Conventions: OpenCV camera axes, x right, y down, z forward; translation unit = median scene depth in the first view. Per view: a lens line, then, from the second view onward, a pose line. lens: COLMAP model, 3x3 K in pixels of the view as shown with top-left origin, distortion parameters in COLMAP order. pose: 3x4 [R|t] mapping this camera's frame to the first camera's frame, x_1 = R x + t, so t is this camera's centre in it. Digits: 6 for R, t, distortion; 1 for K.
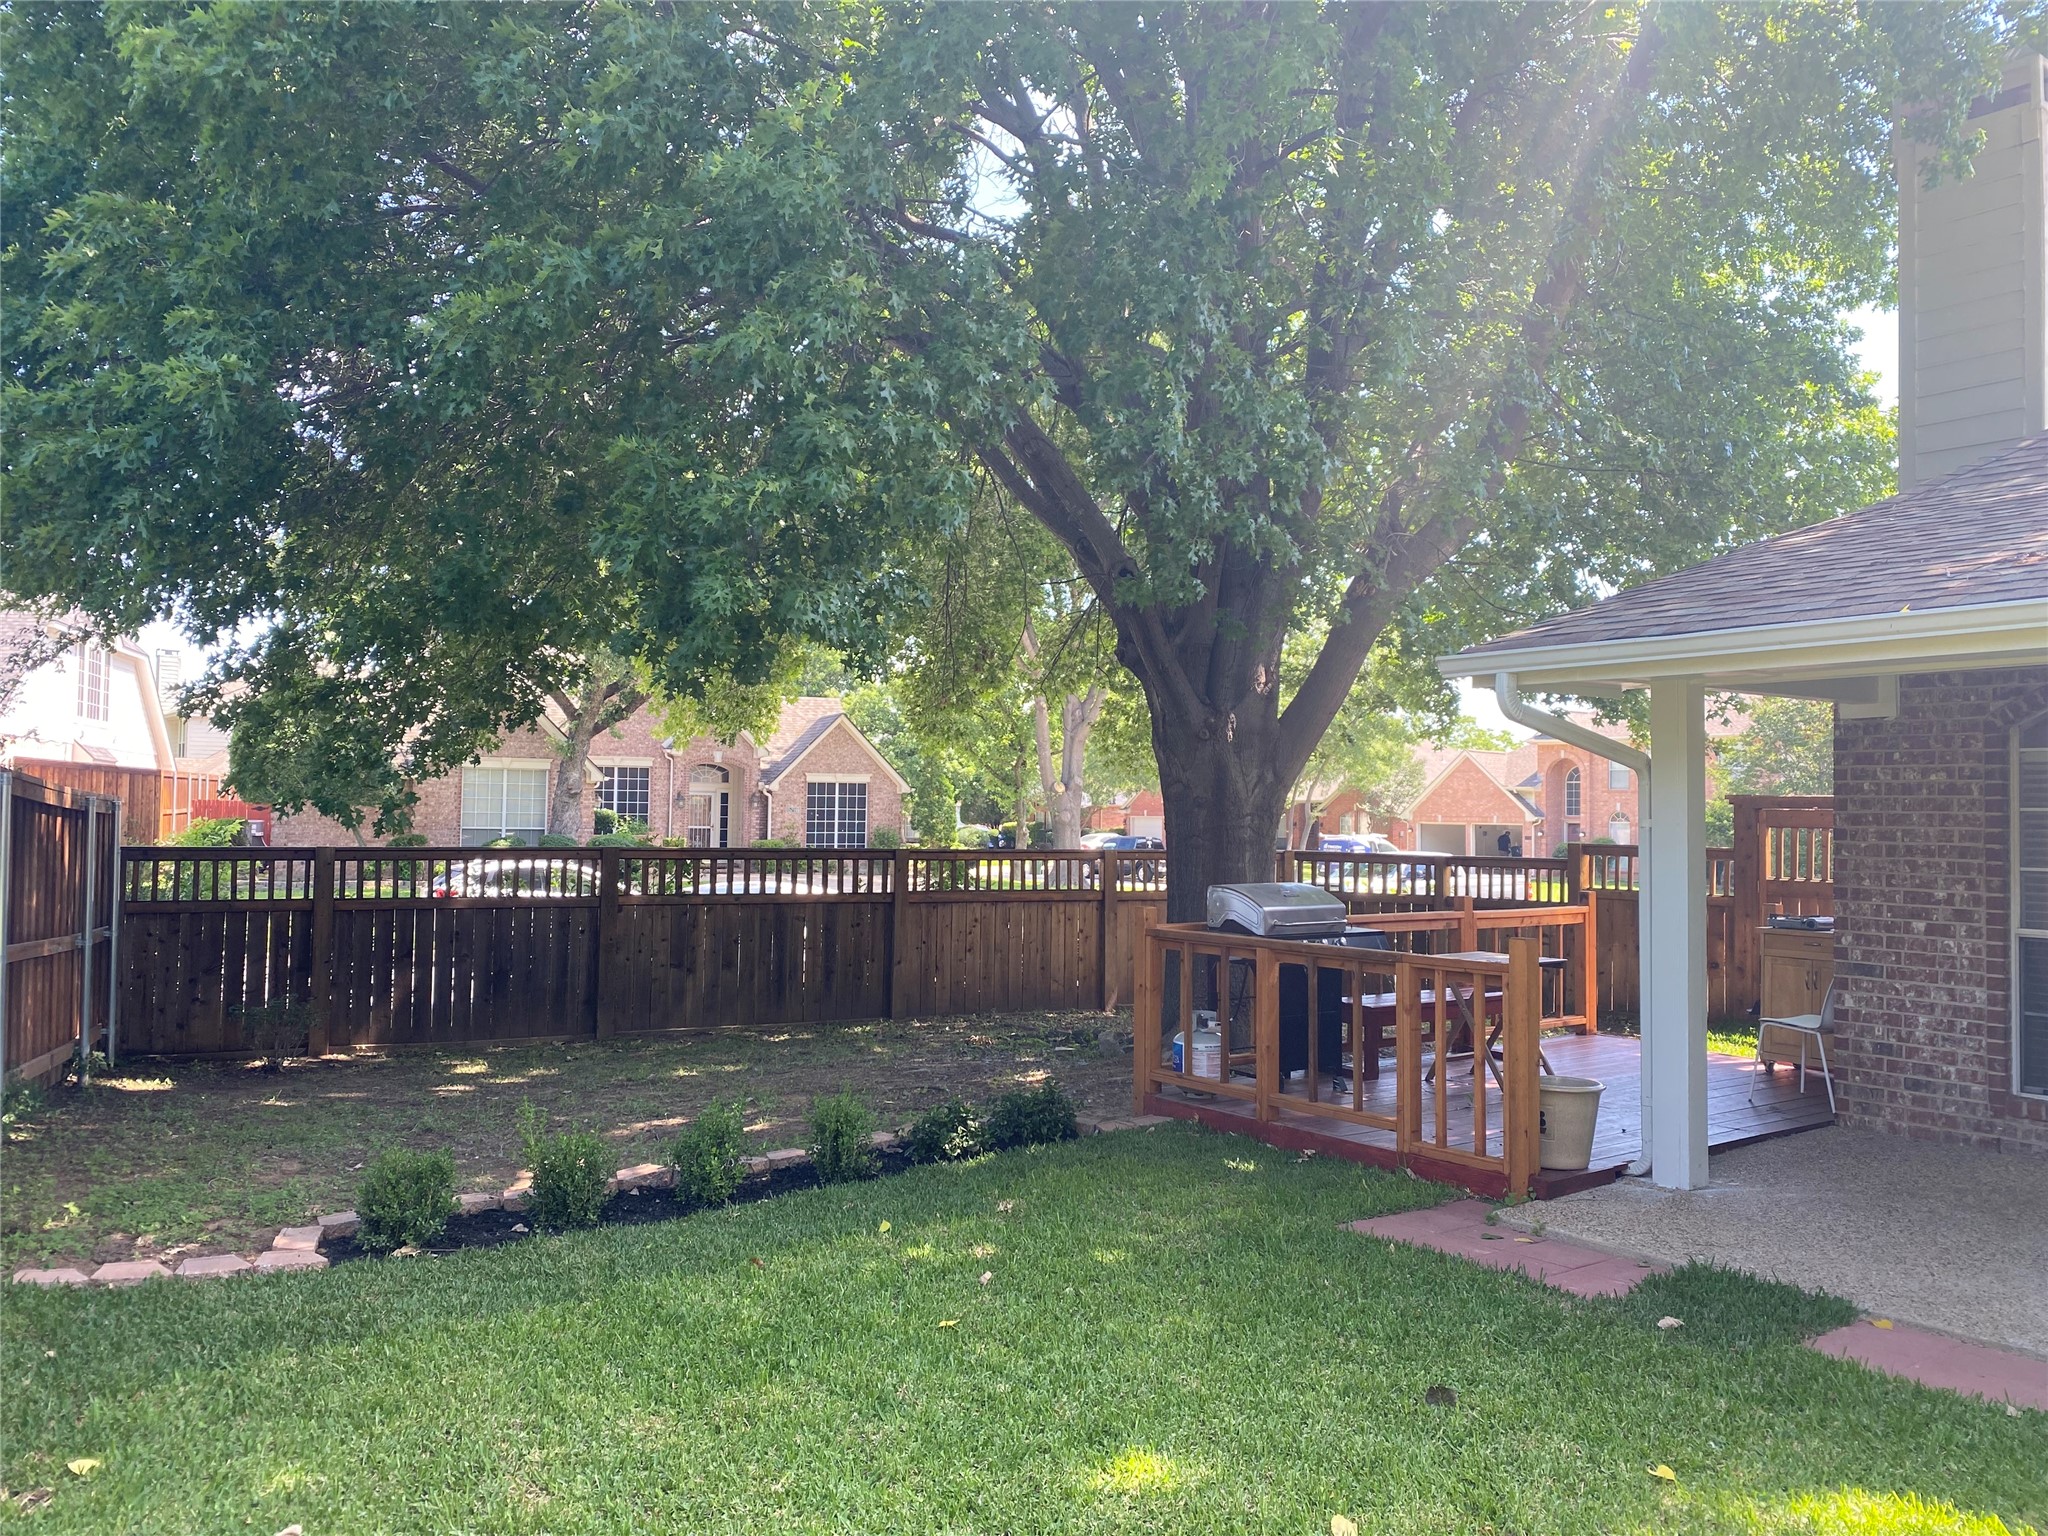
lens RADIAL K [[1546.4, 0, 1027.2], [0, 1546.4, 774.2], [0, 0, 1]] dist [0.044914, -0.065707]
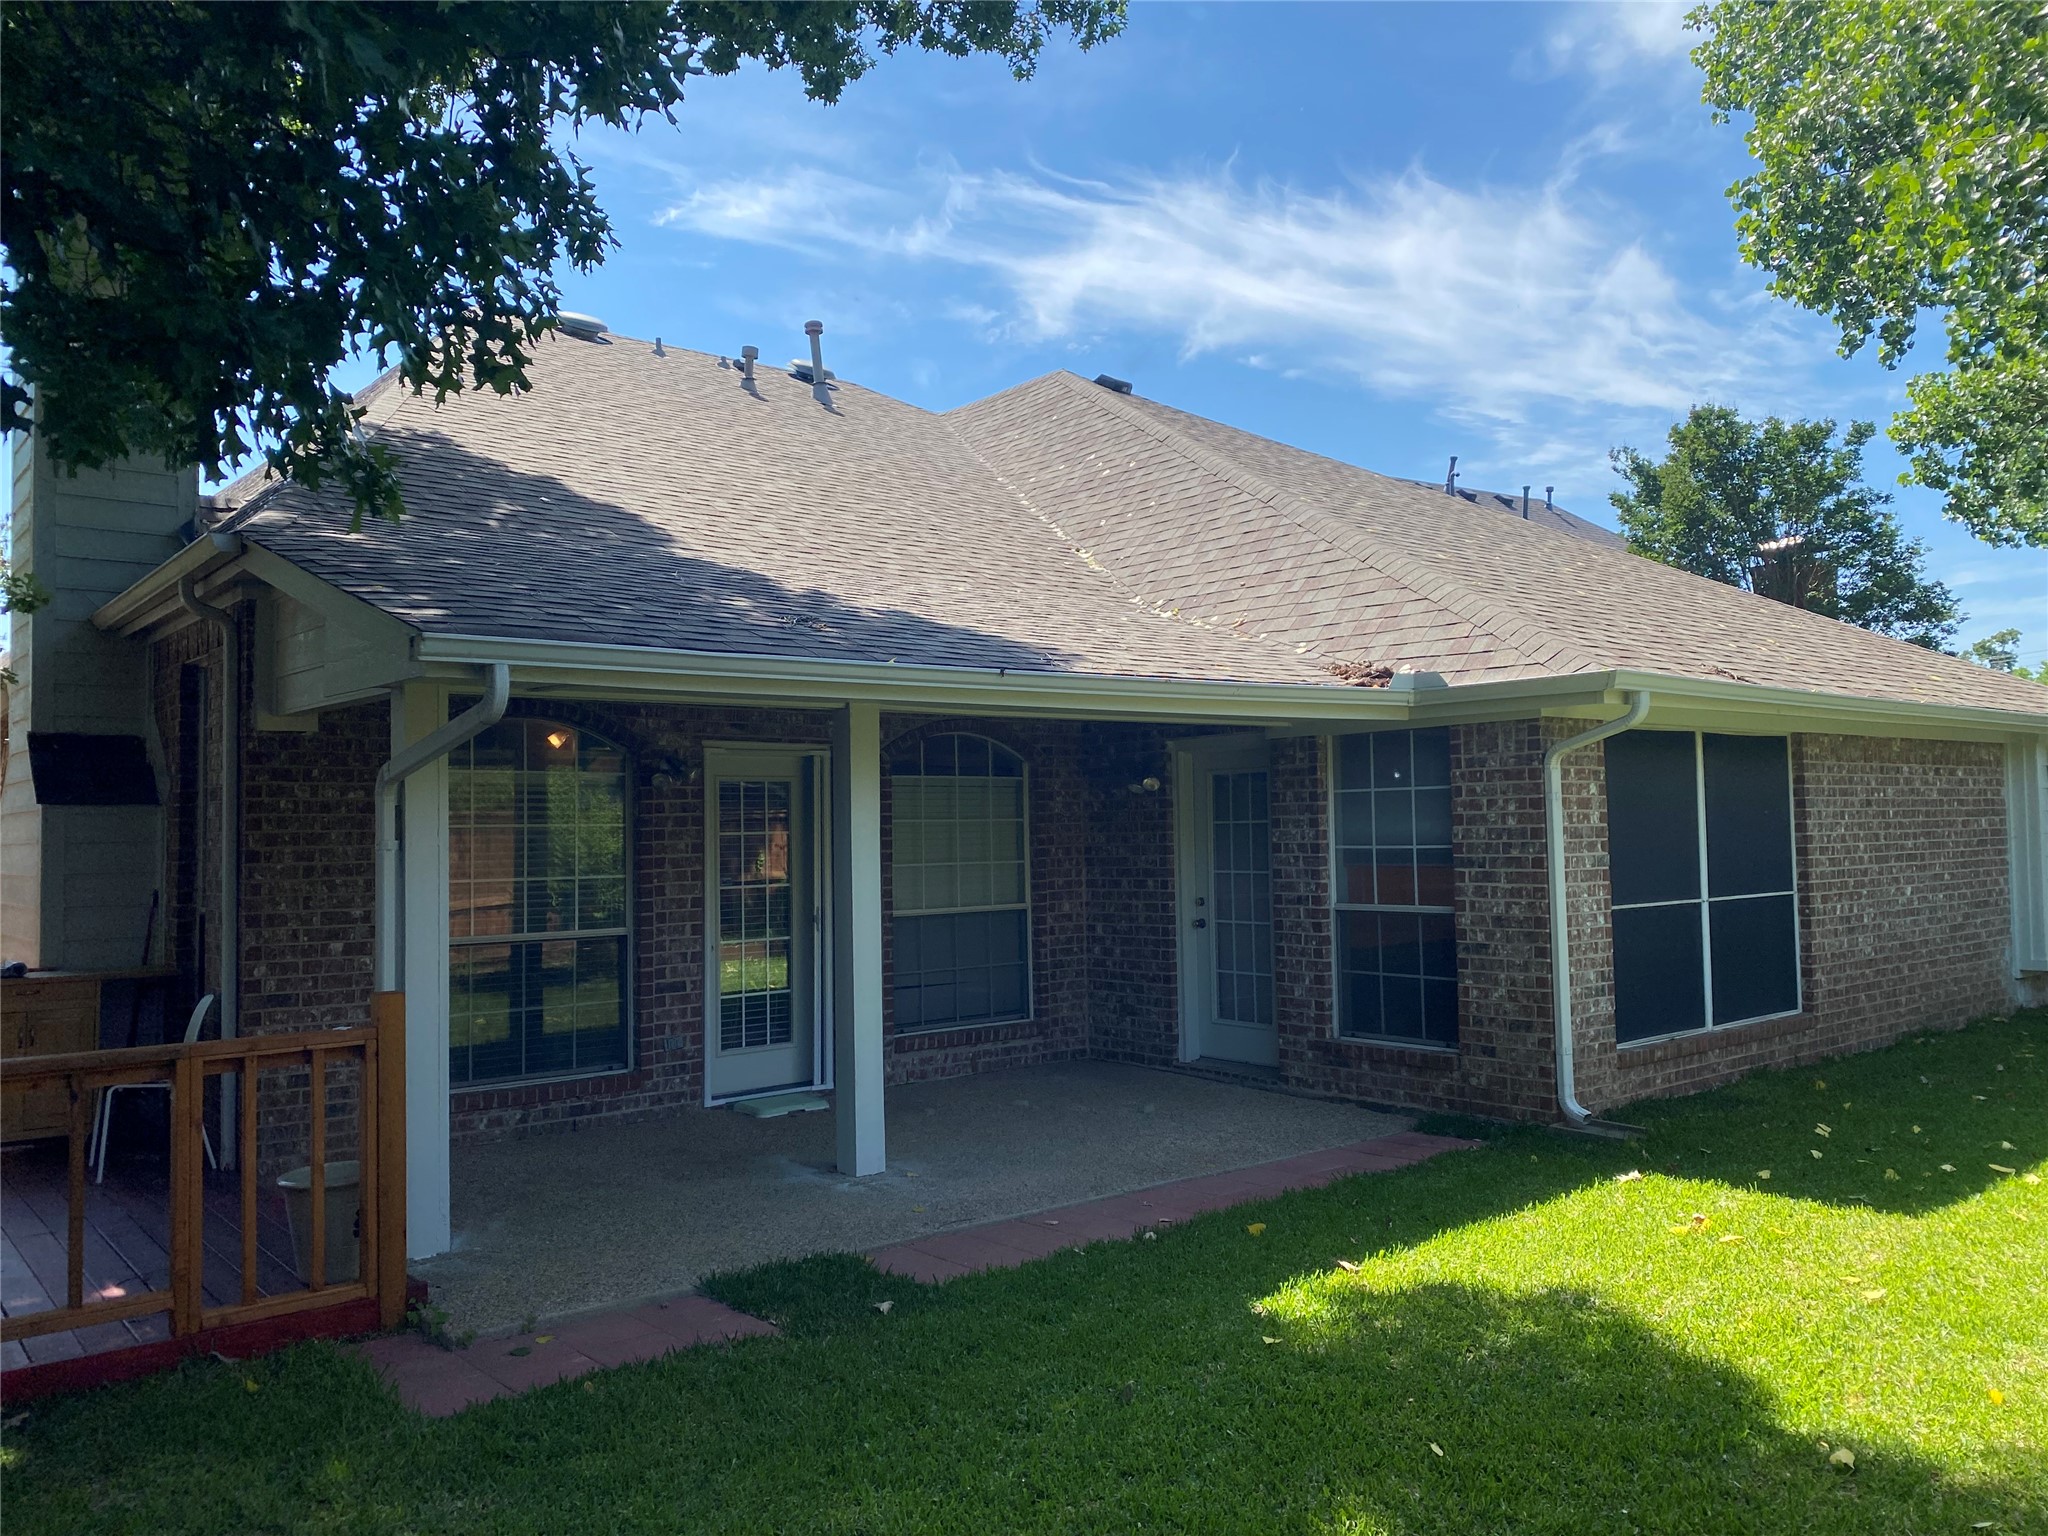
lens RADIAL K [[1550.7, 0, 1030.1], [0, 1550.7, 769.9], [0, 0, 1]] dist [0.036833, -0.040918]
pose [[-0.028155, 0.024886, 0.999294, -0.413768], [-0.011025, 0.999622, -0.025205, 0.005900], [-0.999543, -0.011727, -0.027870, 0.577700]]
